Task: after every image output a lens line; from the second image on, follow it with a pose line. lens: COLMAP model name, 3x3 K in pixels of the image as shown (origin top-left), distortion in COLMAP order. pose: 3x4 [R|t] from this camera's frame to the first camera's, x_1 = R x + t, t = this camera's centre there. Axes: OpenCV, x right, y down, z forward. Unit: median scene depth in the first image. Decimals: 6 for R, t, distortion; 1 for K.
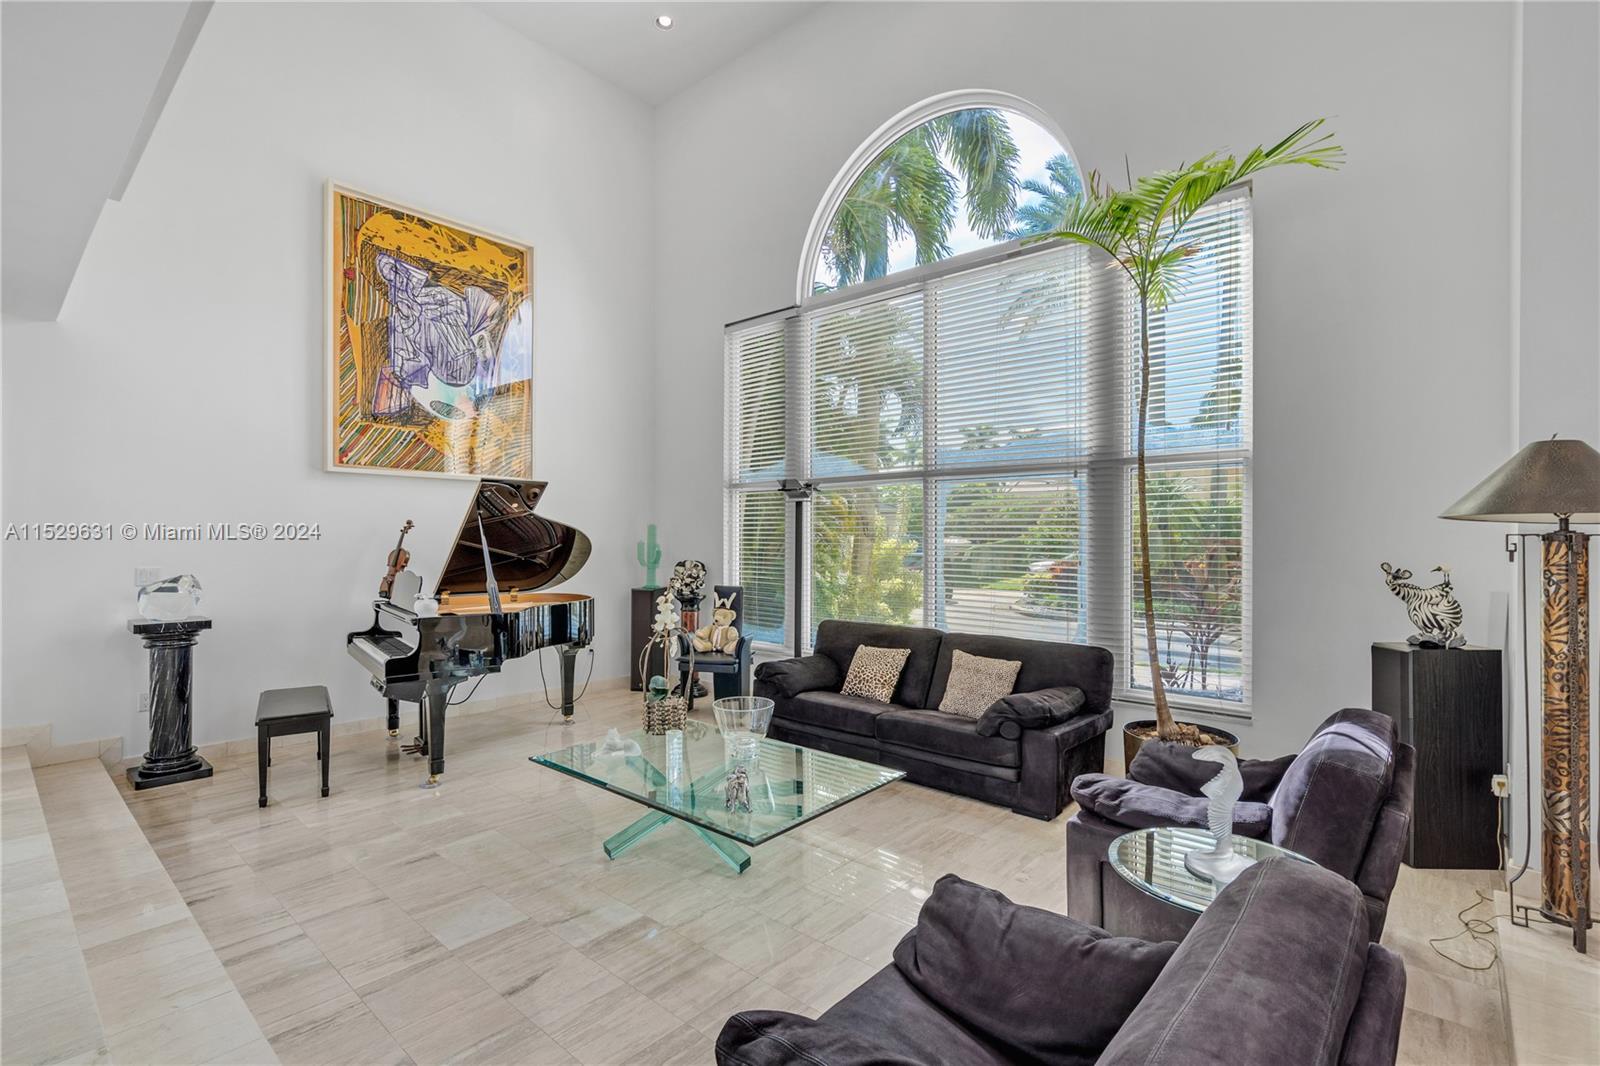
lens RADIAL K [[727.1, 0, 789.2], [0, 727.1, 537.6], [0, 0, 1]] dist [-0.009475, 0.002495]
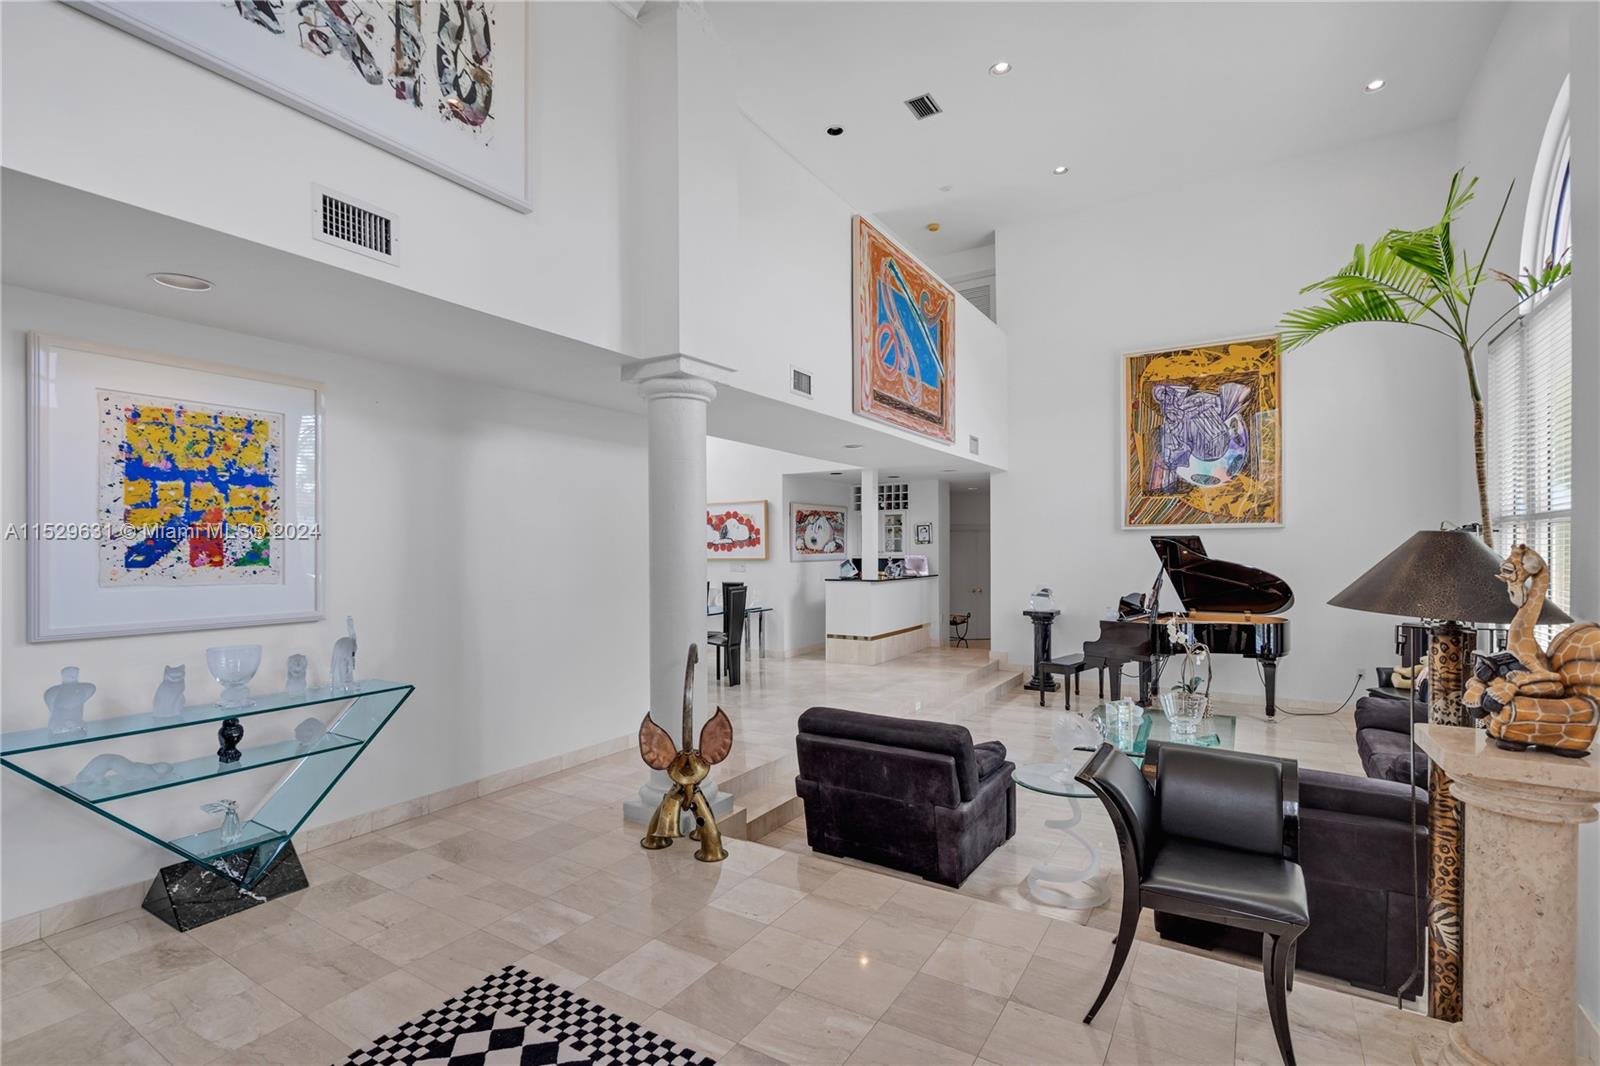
lens RADIAL K [[727.1, 0, 824.4], [0, 727.1, 552.1], [0, 0, 1]] dist [-0.009475, 0.002495]
pose [[0.197937, 0.003894, -0.980207, 0.784293], [0.004388, 0.999979, 0.004859, -0.047707], [0.980205, -0.005263, 0.197915, 0.006504]]
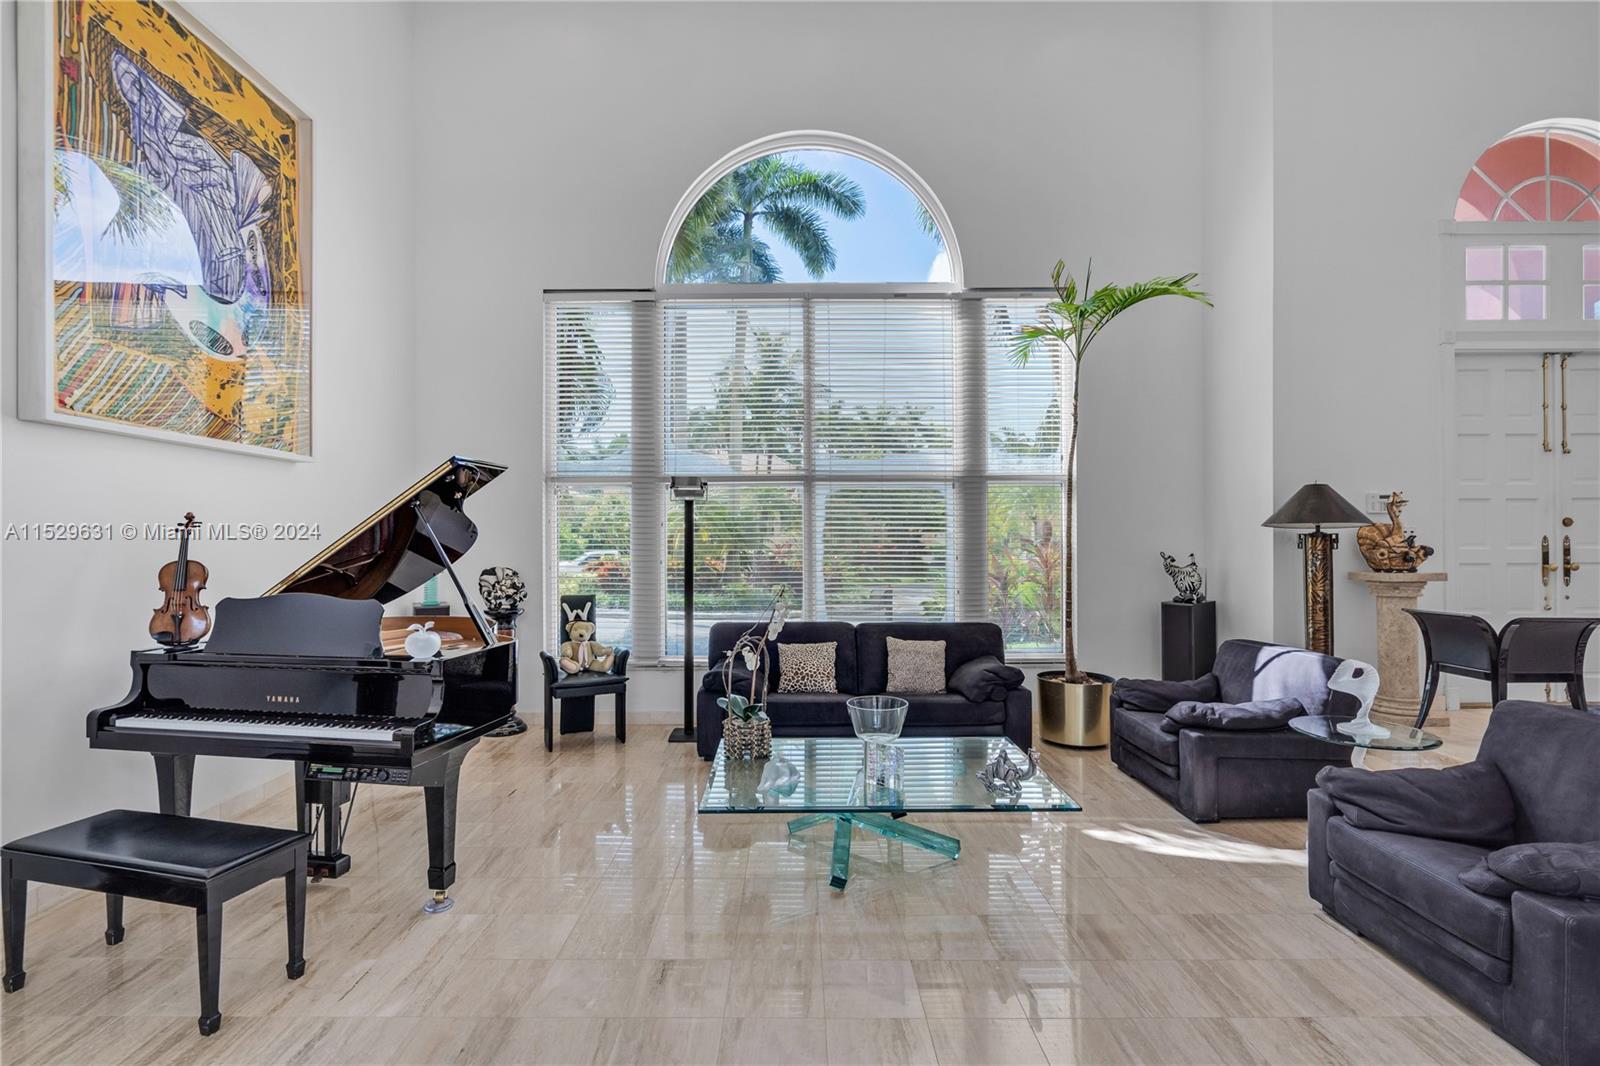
lens RADIAL K [[727.1, 0, 792.7], [0, 727.1, 537.8], [0, 0, 1]] dist [-0.009475, 0.002495]
pose [[0.754622, -0.003811, 0.656149, -0.523963], [0.004814, 0.999988, 0.000272, -0.000776], [-0.656143, 0.002953, 0.754631, 0.206647]]
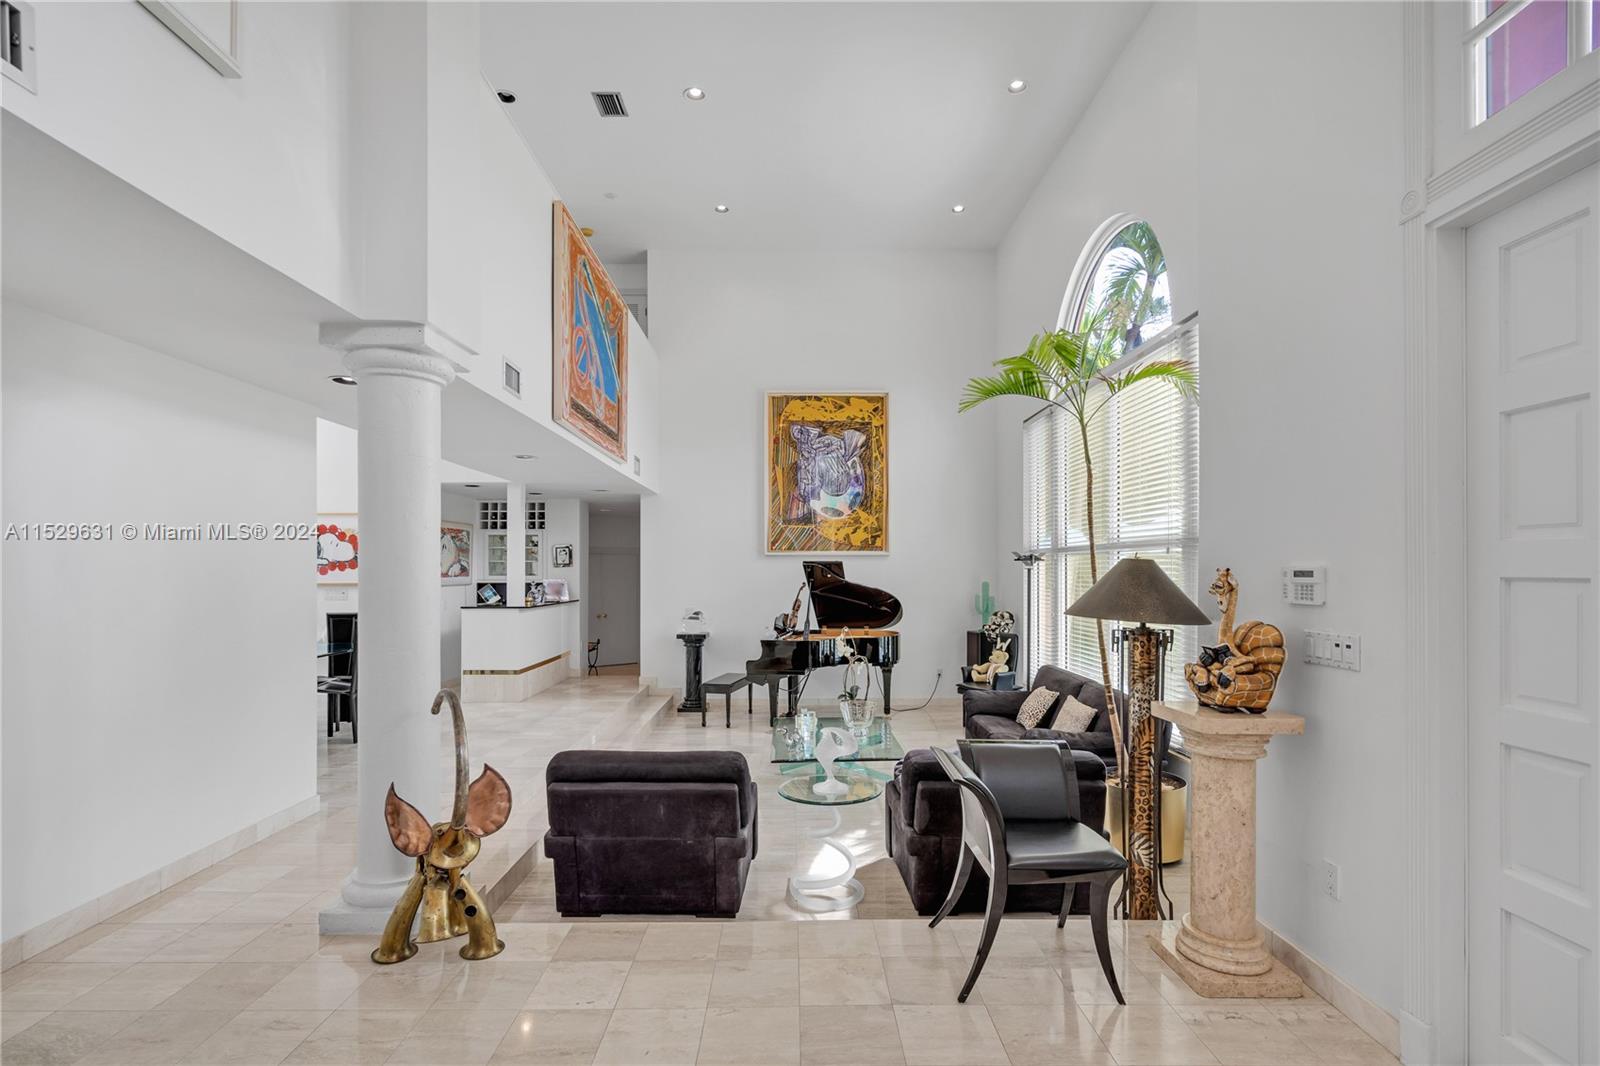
lens RADIAL K [[727.1, 0, 808.2], [0, 727.1, 572.4], [0, 0, 1]] dist [-0.009475, 0.002495]
pose [[0.686761, -0.000326, -0.726883, 0.680386], [0.001582, 0.999998, 0.001046, -0.046509], [0.726882, -0.001868, 0.686760, -0.139157]]
